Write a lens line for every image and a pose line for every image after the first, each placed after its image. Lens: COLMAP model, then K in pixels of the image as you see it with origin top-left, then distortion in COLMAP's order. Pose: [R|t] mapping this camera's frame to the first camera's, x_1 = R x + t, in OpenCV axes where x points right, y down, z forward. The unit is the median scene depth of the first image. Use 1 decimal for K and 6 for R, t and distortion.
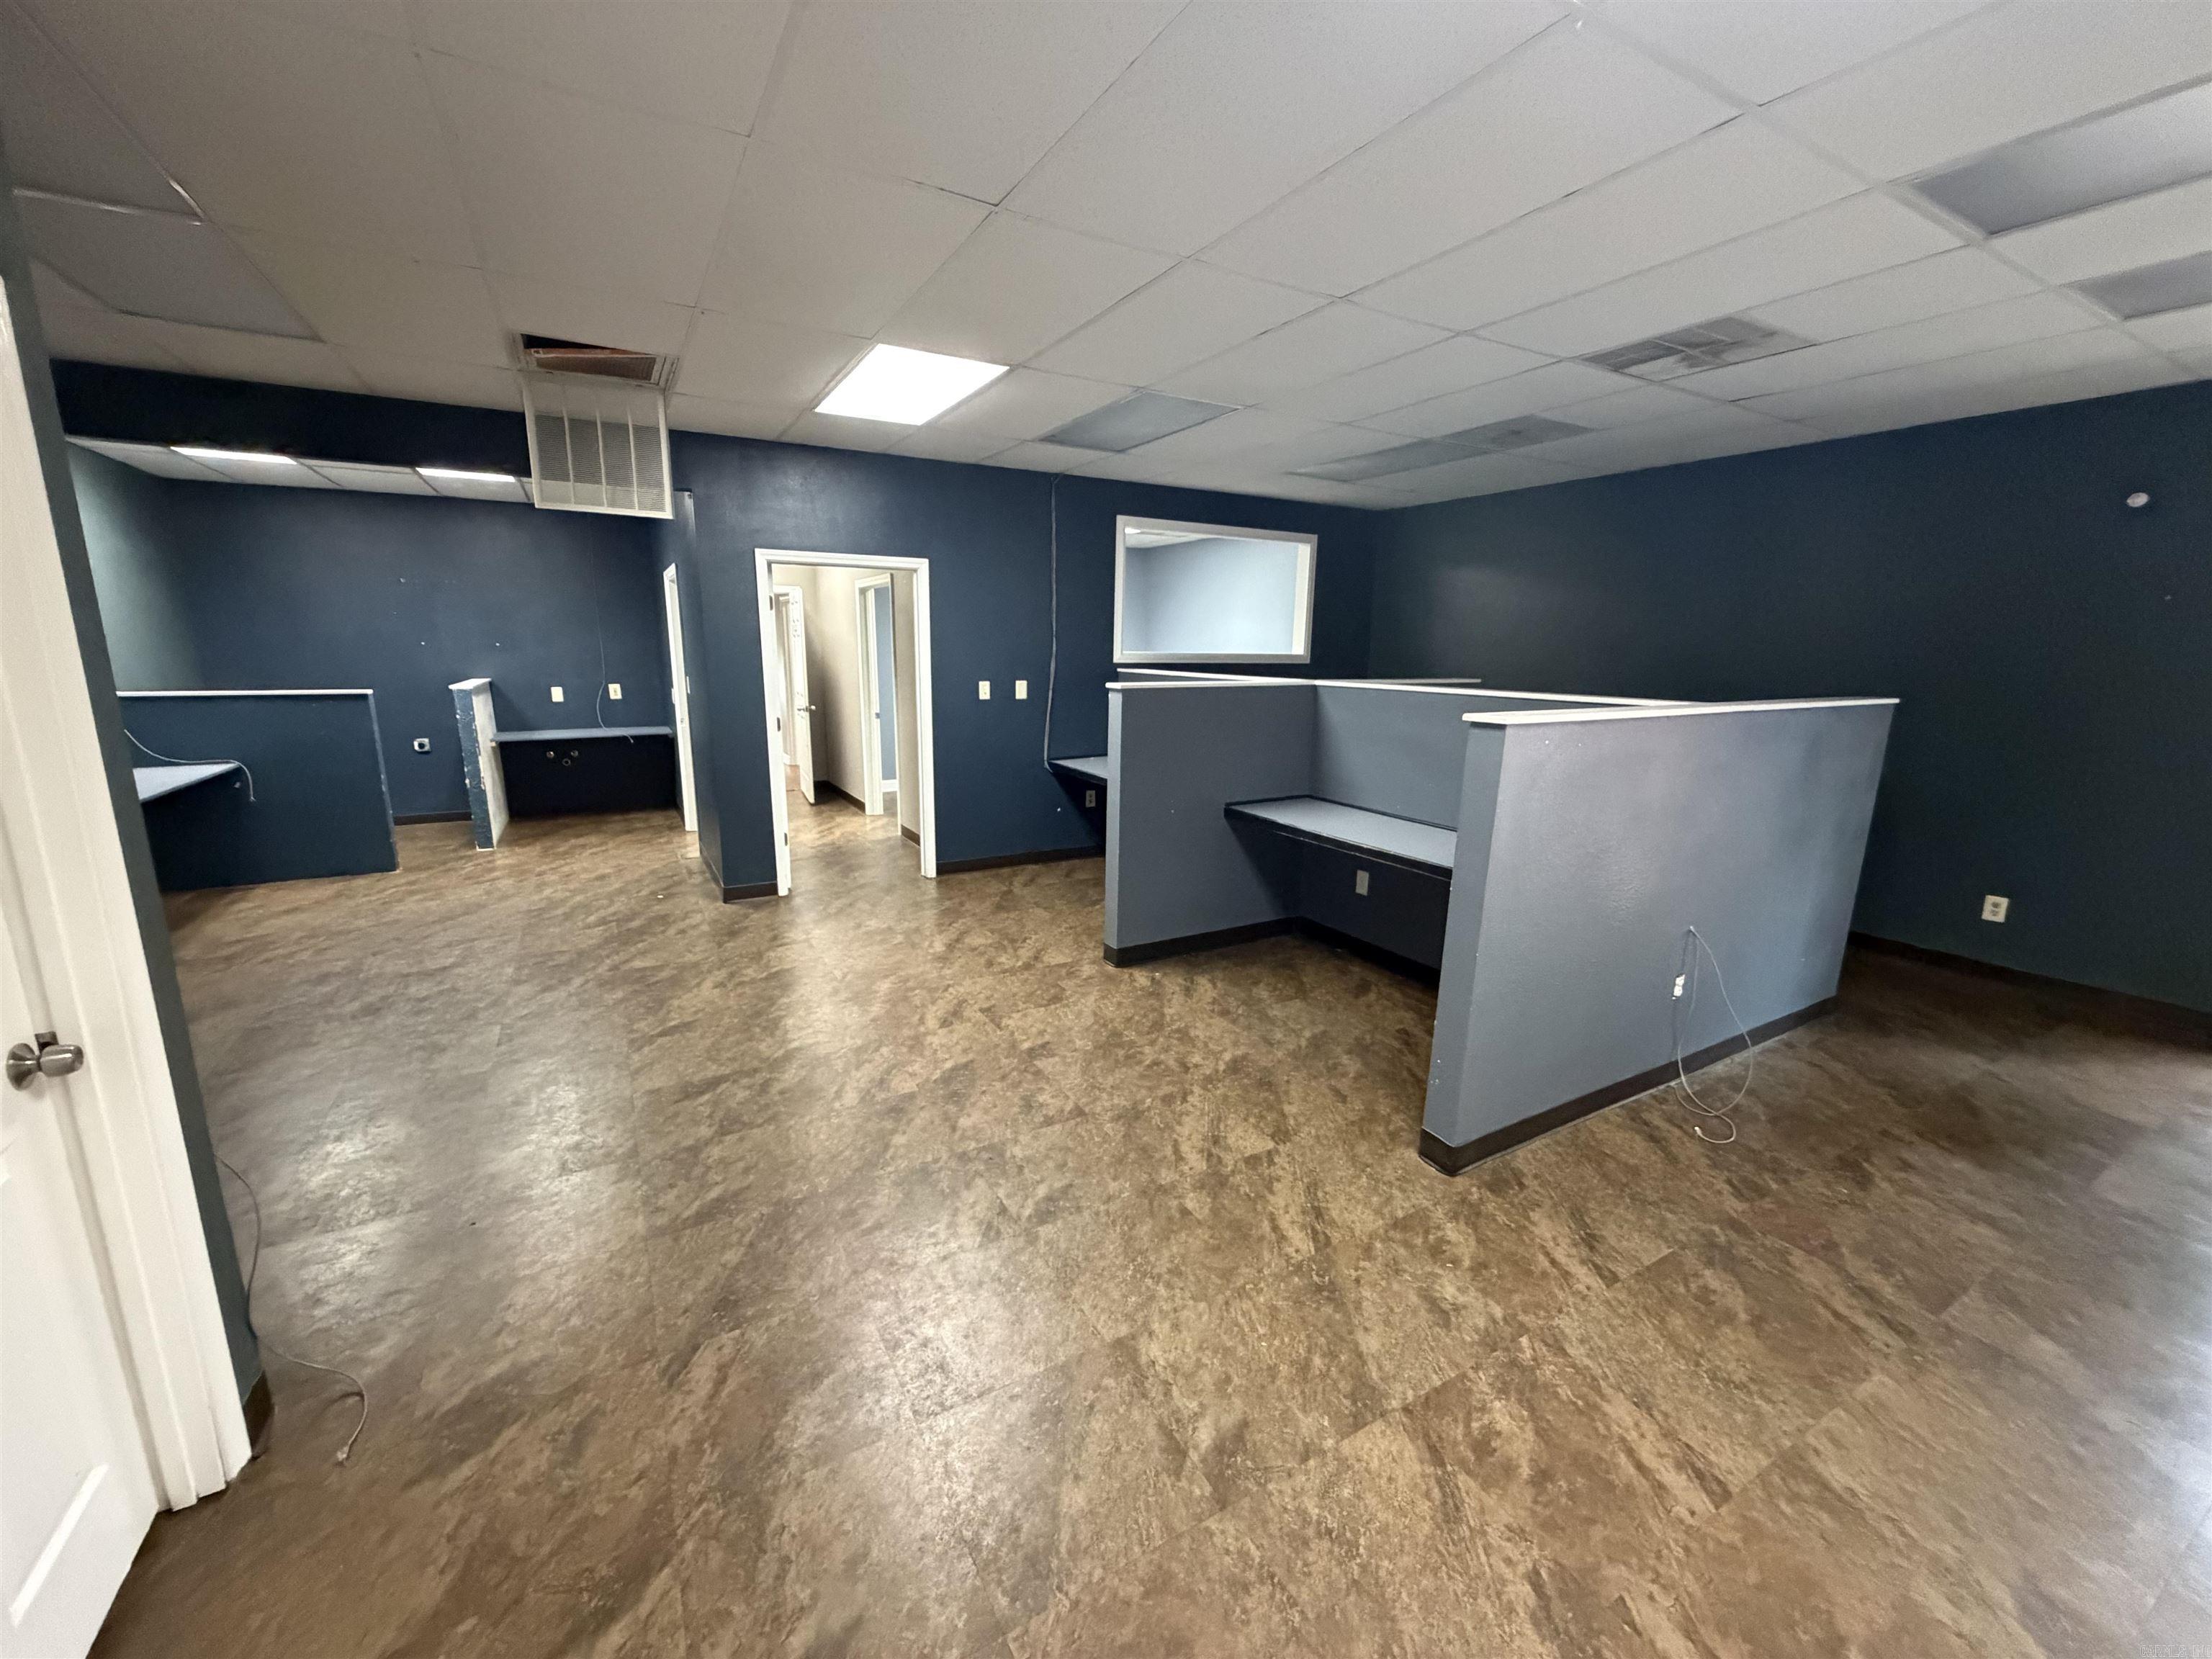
lens RADIAL K [[886.9, 0, 1111.1], [0, 886.9, 827.8], [0, 0, 1]] dist [-0.001104, 0.000053]
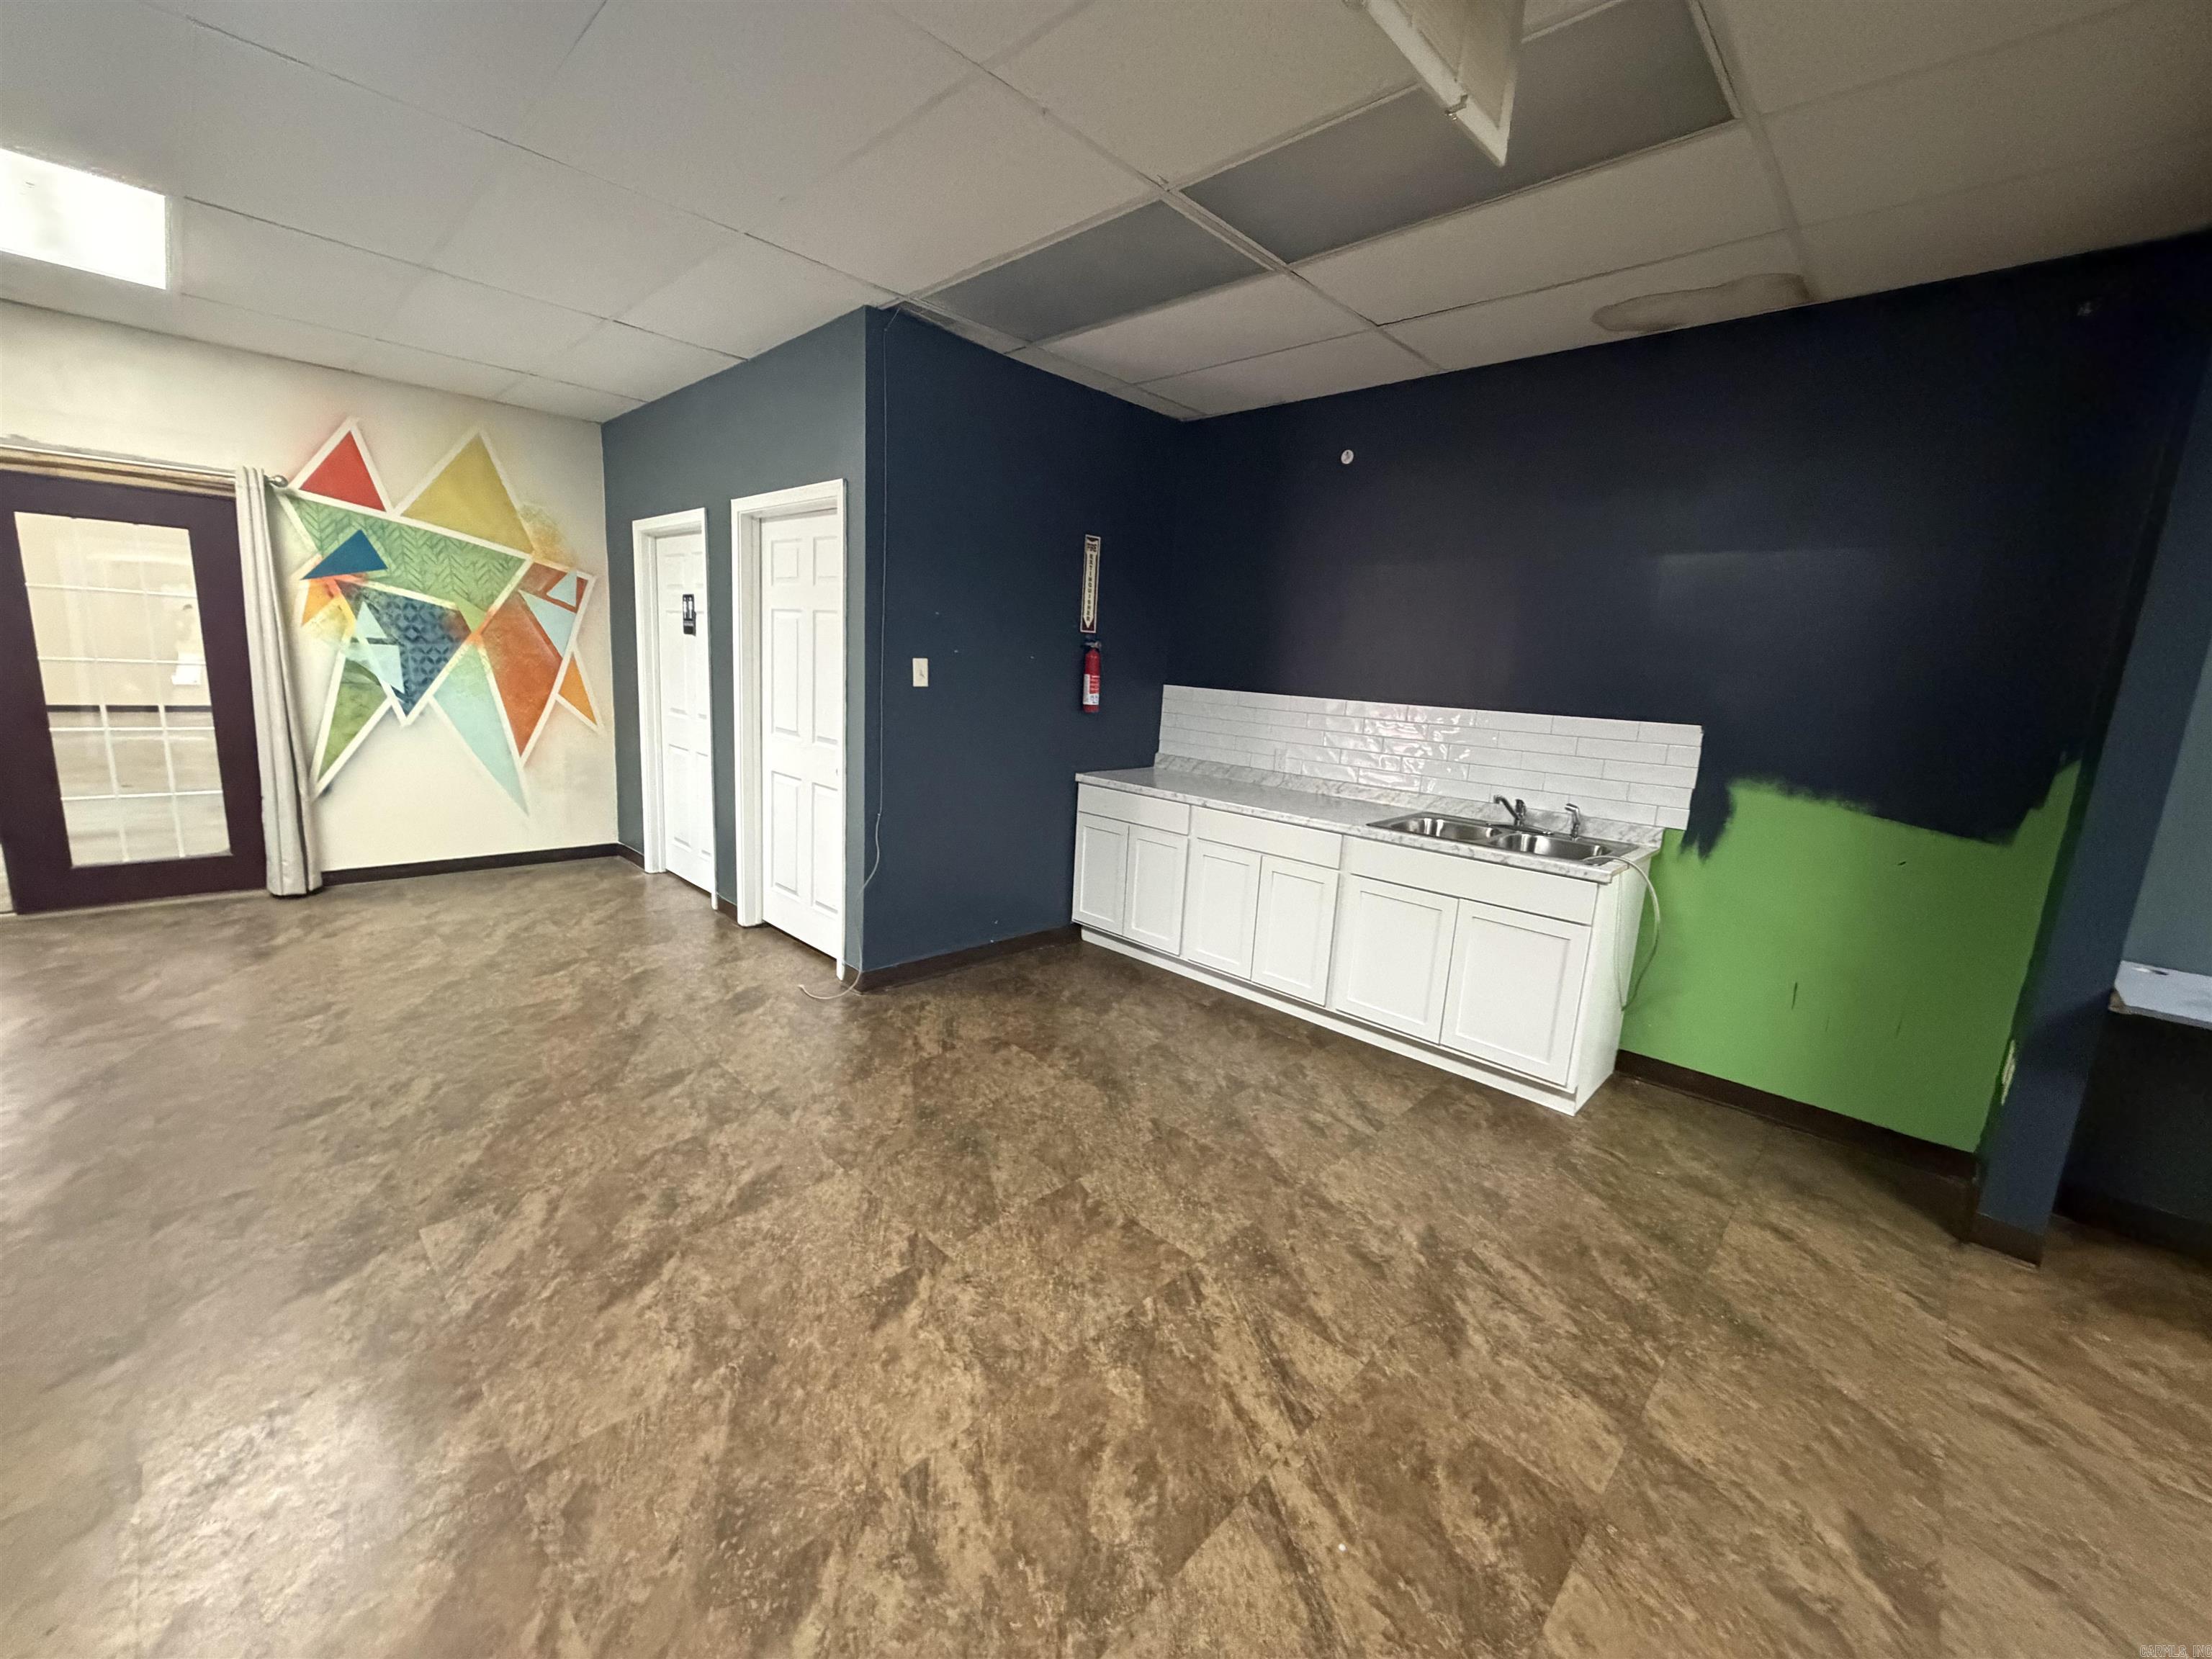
lens RADIAL K [[886.9, 0, 1092.5], [0, 886.9, 833.2], [0, 0, 1]] dist [-0.001104, 0.000053]
pose [[-0.963571, -0.021311, -0.266602, -0.528078], [-0.122398, 0.921446, 0.368723, -0.290376], [0.237801, 0.387922, -0.890487, 1.619865]]
